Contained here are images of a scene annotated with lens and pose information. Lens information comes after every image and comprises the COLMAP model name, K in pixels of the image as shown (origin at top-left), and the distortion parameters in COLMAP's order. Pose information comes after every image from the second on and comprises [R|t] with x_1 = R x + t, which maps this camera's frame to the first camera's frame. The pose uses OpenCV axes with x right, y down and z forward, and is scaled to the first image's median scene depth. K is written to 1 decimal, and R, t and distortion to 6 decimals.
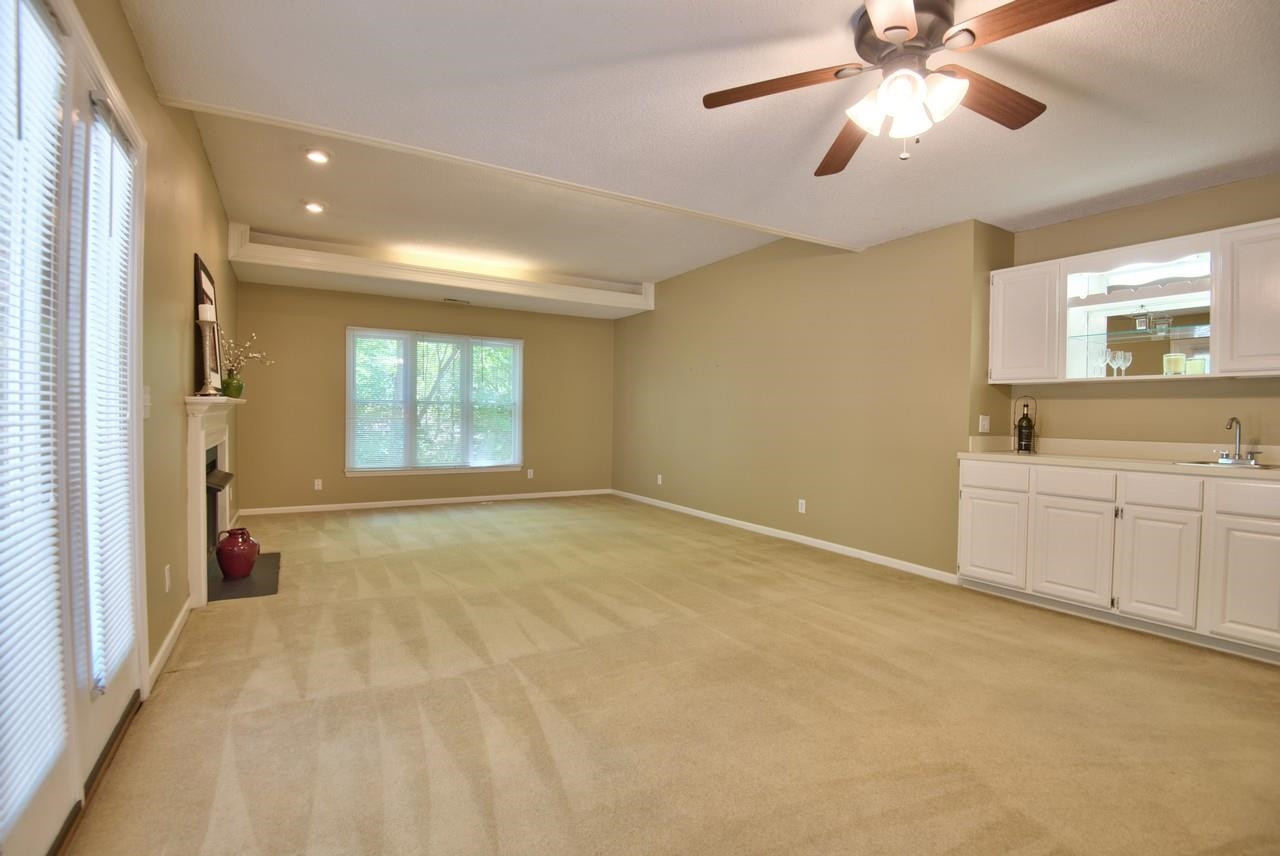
lens RADIAL K [[586.6, 0, 630.8], [0, 586.6, 426.4], [0, 0, 1]] dist [-0.017478, -0.018537]
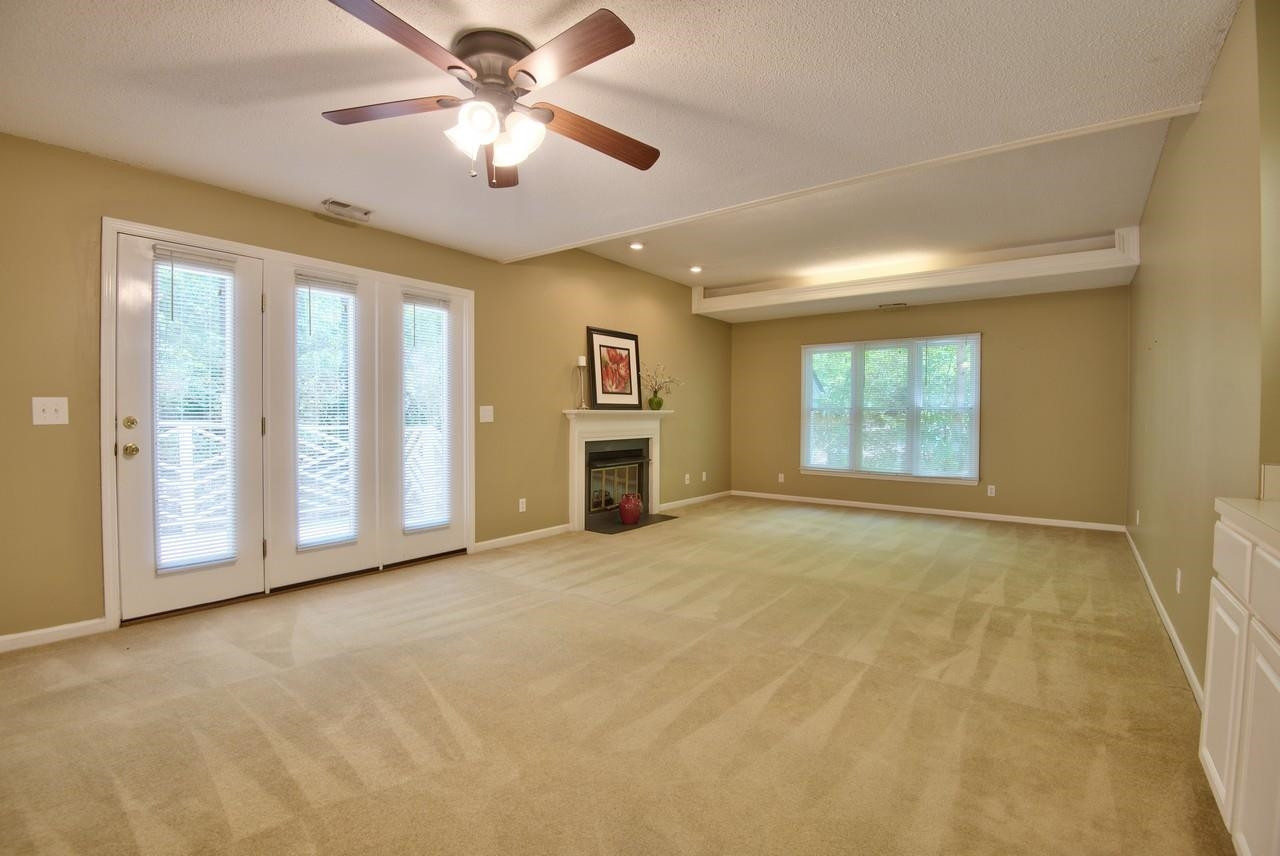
lens RADIAL K [[586.6, 0, 630.8], [0, 586.6, 426.4], [0, 0, 1]] dist [-0.017478, -0.018537]
pose [[0.379037, 0.006713, -0.925357, 0.781026], [-0.017473, 0.999847, 0.000096, -0.004655], [0.925217, 0.016132, 0.379096, 0.395635]]
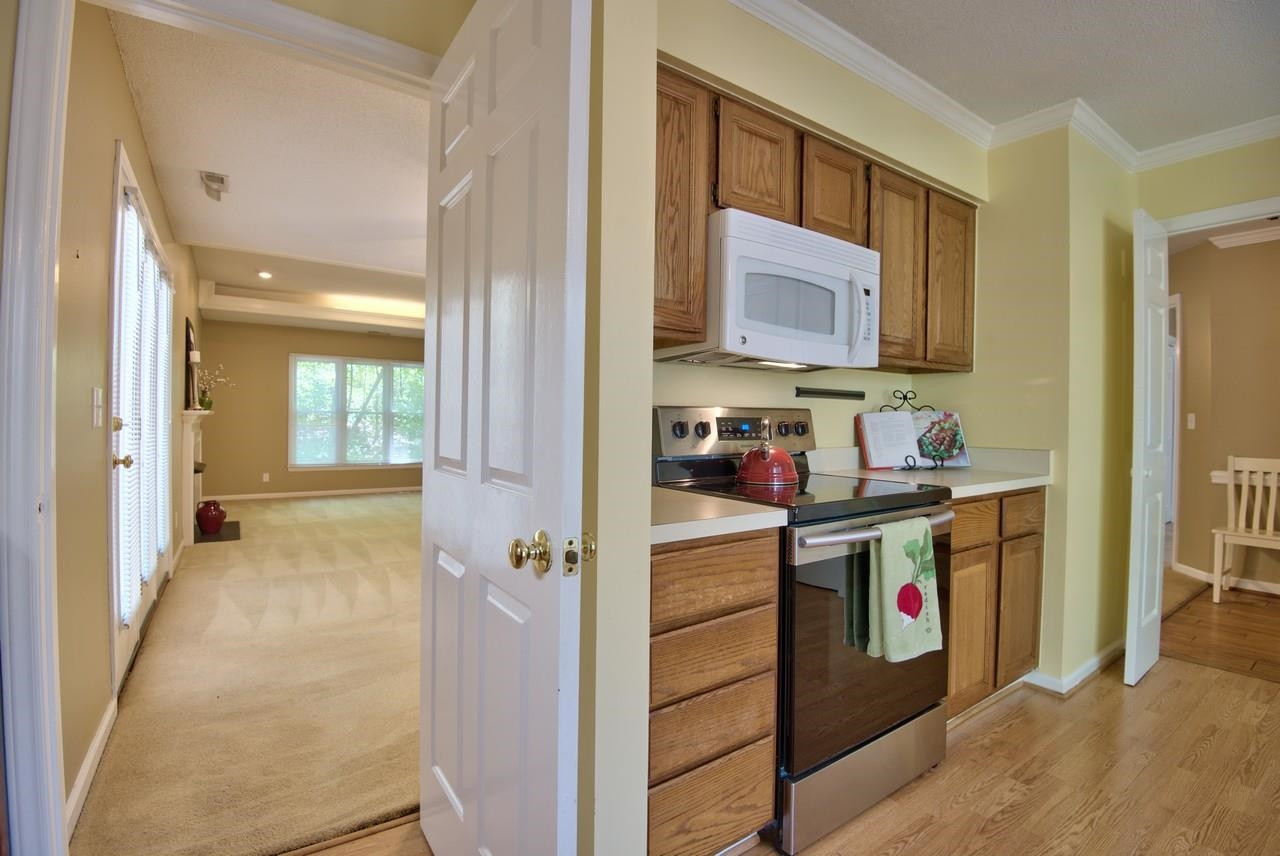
lens RADIAL K [[586.6, 0, 630.8], [0, 586.6, 426.4], [0, 0, 1]] dist [-0.017478, -0.018537]
pose [[0.997240, -0.002734, 0.074200, 0.266992], [0.003740, 0.999903, -0.013419, 0.013602], [-0.074156, 0.013660, 0.997153, -0.528748]]
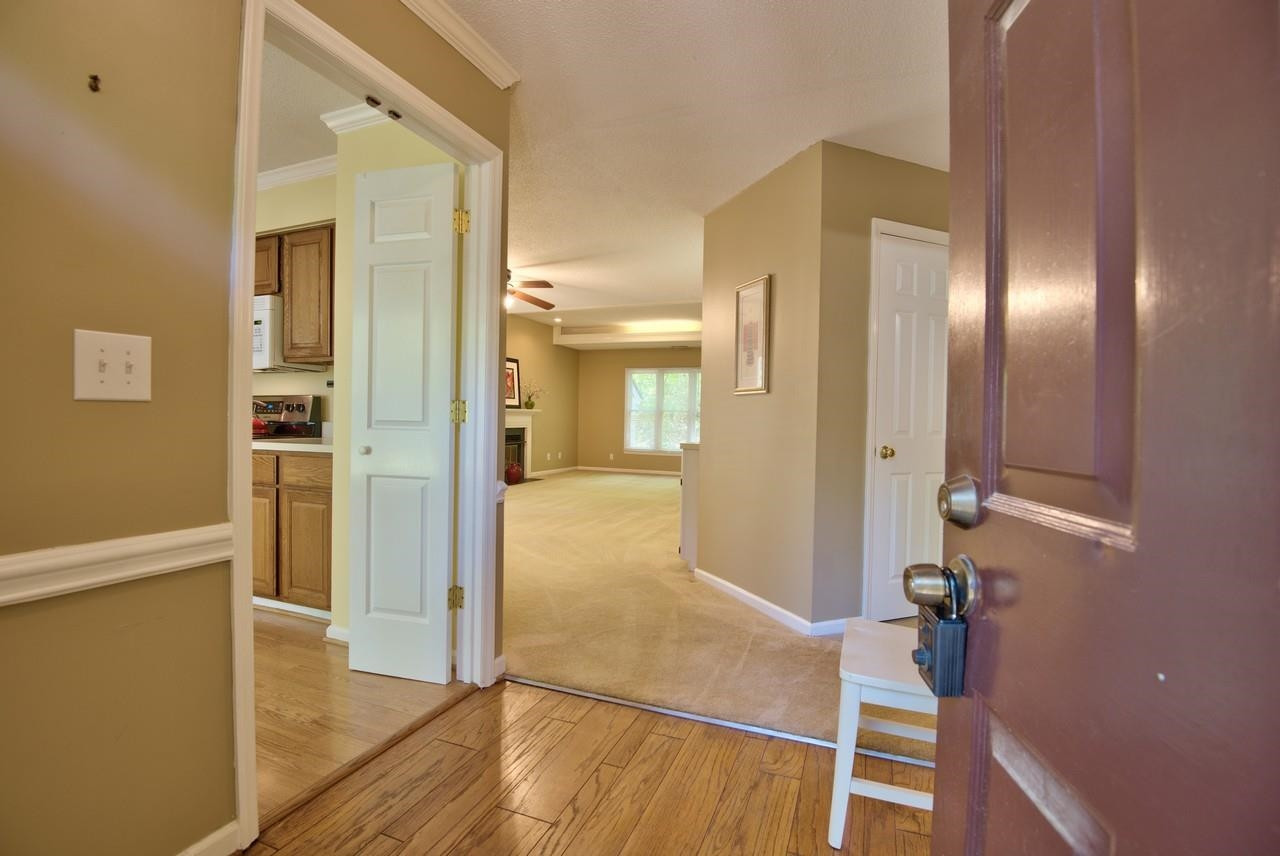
lens RADIAL K [[586.6, 0, 630.8], [0, 586.6, 426.4], [0, 0, 1]] dist [-0.017478, -0.018537]
pose [[0.607330, 0.009476, -0.794393, 1.543392], [-0.027034, 0.999596, -0.008745, 0.032480], [0.793990, 0.026787, 0.607341, -0.097992]]
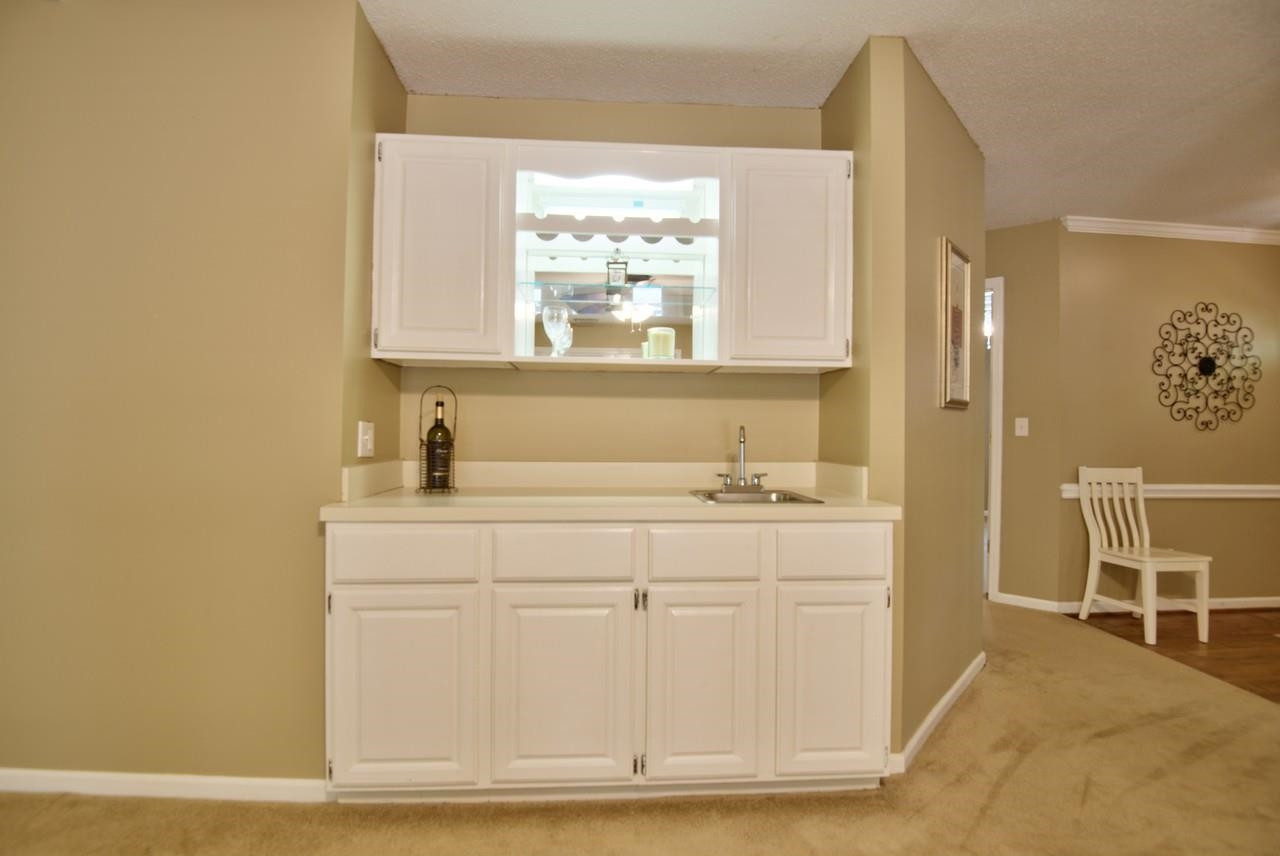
lens RADIAL K [[586.6, 0, 630.8], [0, 586.6, 426.4], [0, 0, 1]] dist [-0.017478, -0.018537]
pose [[0.446477, 0.001107, 0.894794, 0.280224], [0.014787, 0.999854, -0.008615, -0.007654], [-0.894673, 0.017077, 0.446395, 0.605732]]
